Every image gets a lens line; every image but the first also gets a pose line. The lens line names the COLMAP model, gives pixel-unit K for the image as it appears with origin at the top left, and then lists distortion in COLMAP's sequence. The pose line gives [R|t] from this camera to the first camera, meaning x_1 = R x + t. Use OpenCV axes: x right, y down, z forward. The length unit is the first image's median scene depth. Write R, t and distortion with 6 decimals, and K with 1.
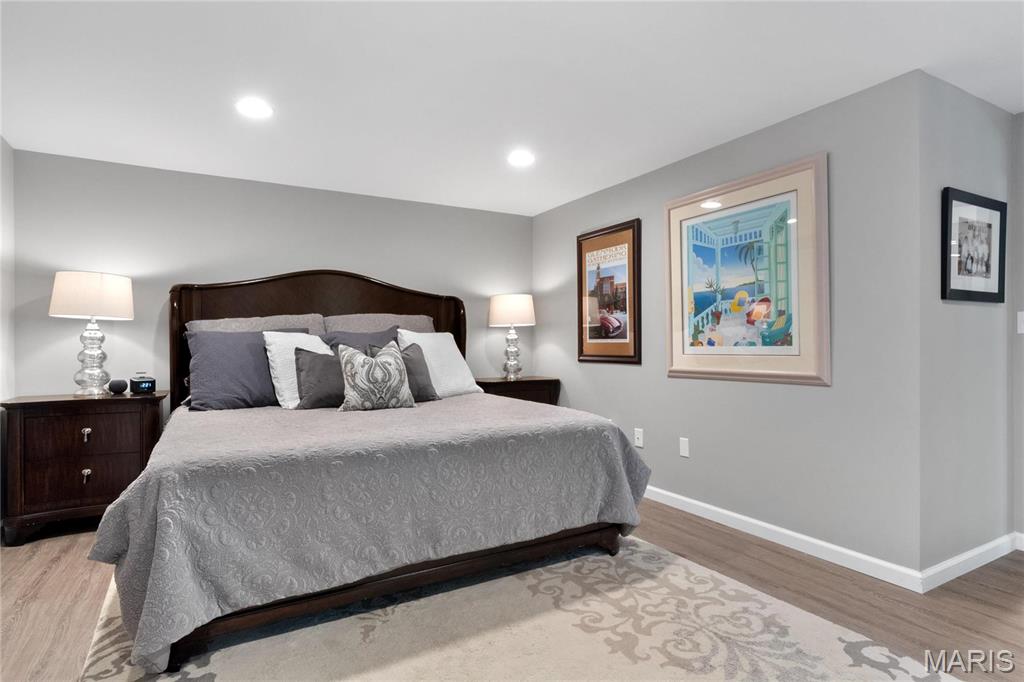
lens RADIAL K [[517.4, 0, 514.7], [0, 517.4, 339.2], [0, 0, 1]] dist [-0.002174, -0.004947]
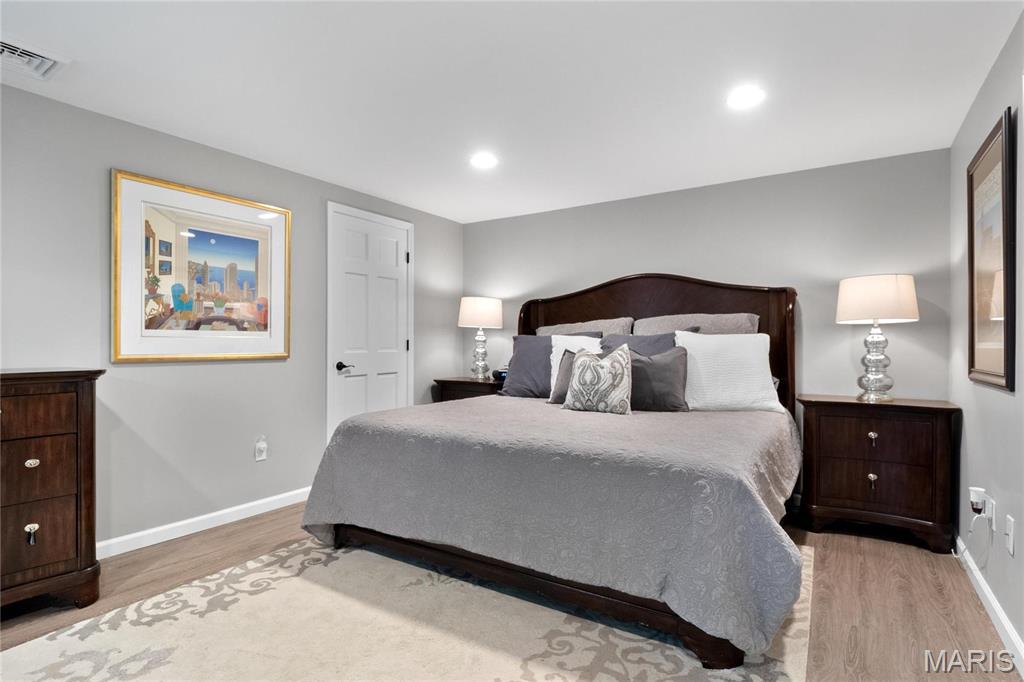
lens RADIAL K [[517.4, 0, 521.9], [0, 517.4, 350.6], [0, 0, 1]] dist [-0.002174, -0.004947]
pose [[0.473886, 0.014860, -0.880461, 0.884206], [-0.001354, 0.999869, 0.016147, 0.002384], [0.880585, -0.006459, 0.473843, 0.650465]]
